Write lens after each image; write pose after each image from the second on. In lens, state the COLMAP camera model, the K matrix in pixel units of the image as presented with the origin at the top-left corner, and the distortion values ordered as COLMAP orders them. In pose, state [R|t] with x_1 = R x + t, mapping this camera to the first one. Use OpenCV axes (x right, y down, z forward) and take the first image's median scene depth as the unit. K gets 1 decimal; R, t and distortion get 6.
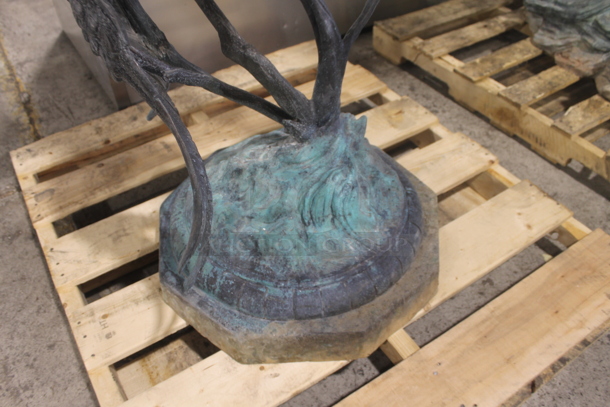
lens RADIAL K [[518.4, 0, 302.3], [0, 518.4, 202.8], [0, 0, 1]] dist [-0.156693, 0.121338]
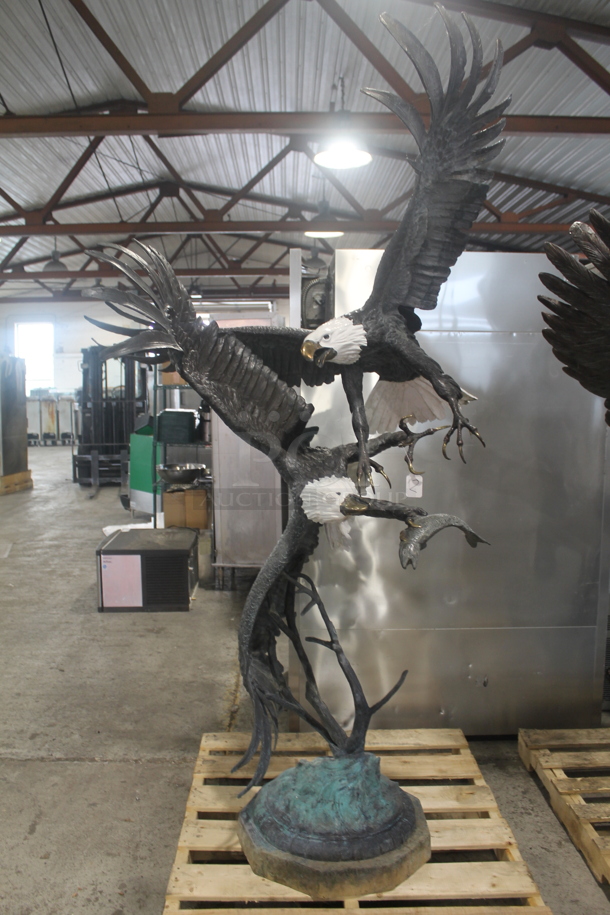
lens RADIAL K [[777.6, 0, 298.8], [0, 777.6, 454.5], [0, 0, 1]] dist [-0.156693, 0.121338]
pose [[0.845855, 0.087992, -0.526104, 0.655410], [-0.393206, 0.769327, -0.503513, 0.248048], [0.360441, 0.632767, 0.685338, -0.827724]]
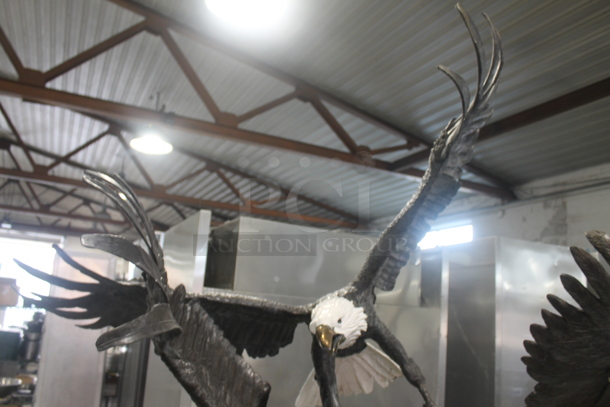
lens RADIAL K [[512.7, 0, 302.2], [0, 512.7, 197.8], [0, 0, 1]] dist [-0.156461, 0.119475]
pose [[0.987175, 0.076744, -0.139982, 0.028028], [-0.159179, 0.539738, -0.826647, -0.047001], [0.012113, 0.838328, 0.545032, -0.606913]]
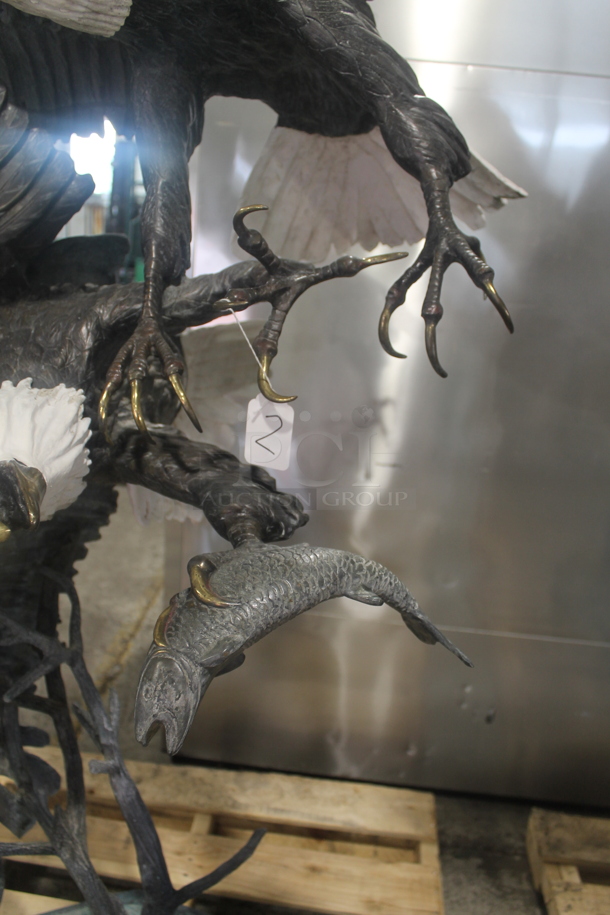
lens RADIAL K [[777.6, 0, 298.8], [0, 777.6, 454.5], [0, 0, 1]] dist [-0.156693, 0.121338]
pose [[0.772736, 0.288599, -0.565322, 0.381446], [-0.511208, 0.810897, -0.284802, -0.349185], [0.376224, 0.509075, 0.774144, -0.113996]]
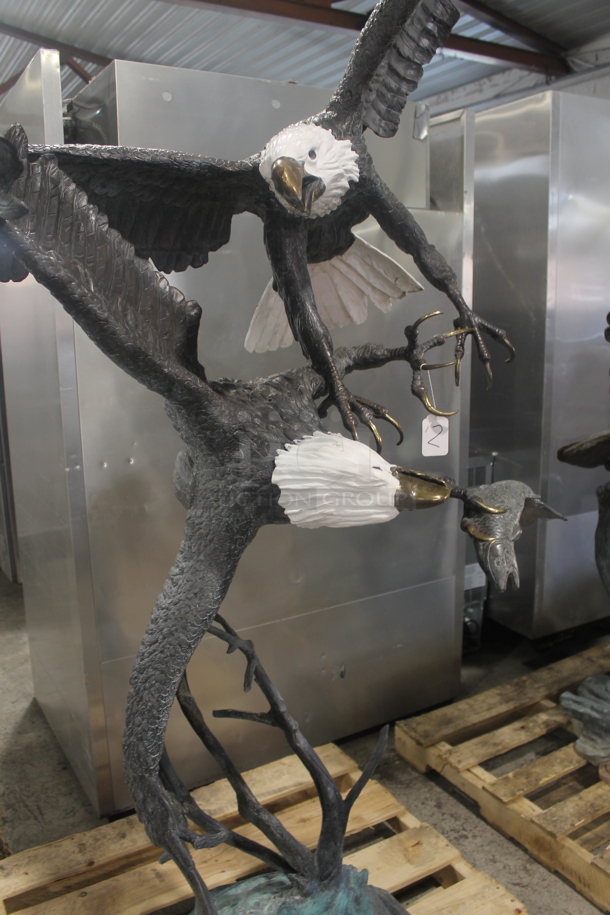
lens RADIAL K [[777.6, 0, 298.8], [0, 777.6, 454.5], [0, 0, 1]] dist [-0.156693, 0.121338]
pose [[0.998999, 0.026791, -0.035815, 0.009319], [-0.041847, 0.842566, -0.536965, -0.033100], [0.015790, 0.537926, 0.842844, -0.438148]]
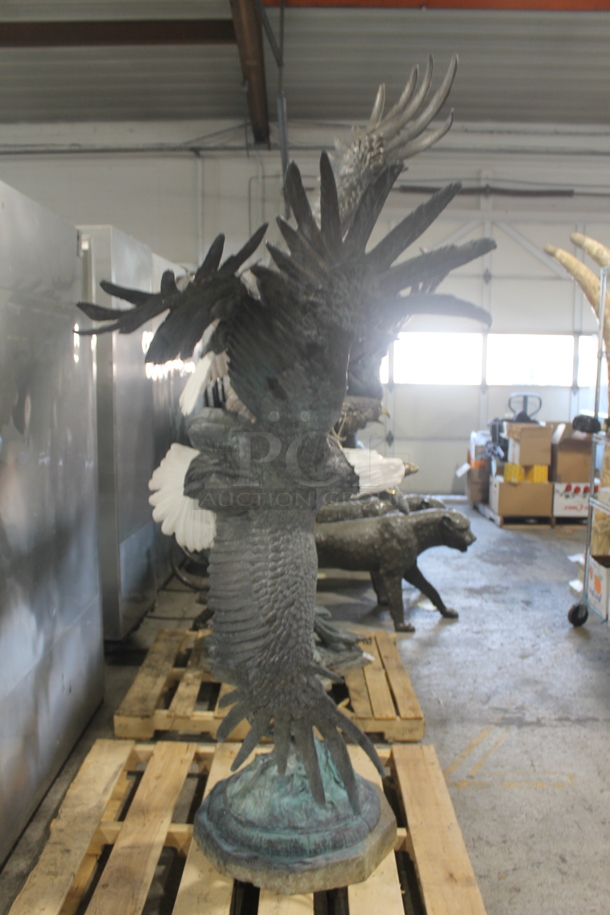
lens RADIAL K [[777.6, 0, 298.8], [0, 777.6, 454.5], [0, 0, 1]] dist [-0.156693, 0.121338]
pose [[0.551663, -0.049571, 0.832593, -1.164150], [0.562090, 0.759599, -0.327207, -0.020167], [-0.616216, 0.648500, 0.446906, -0.410856]]
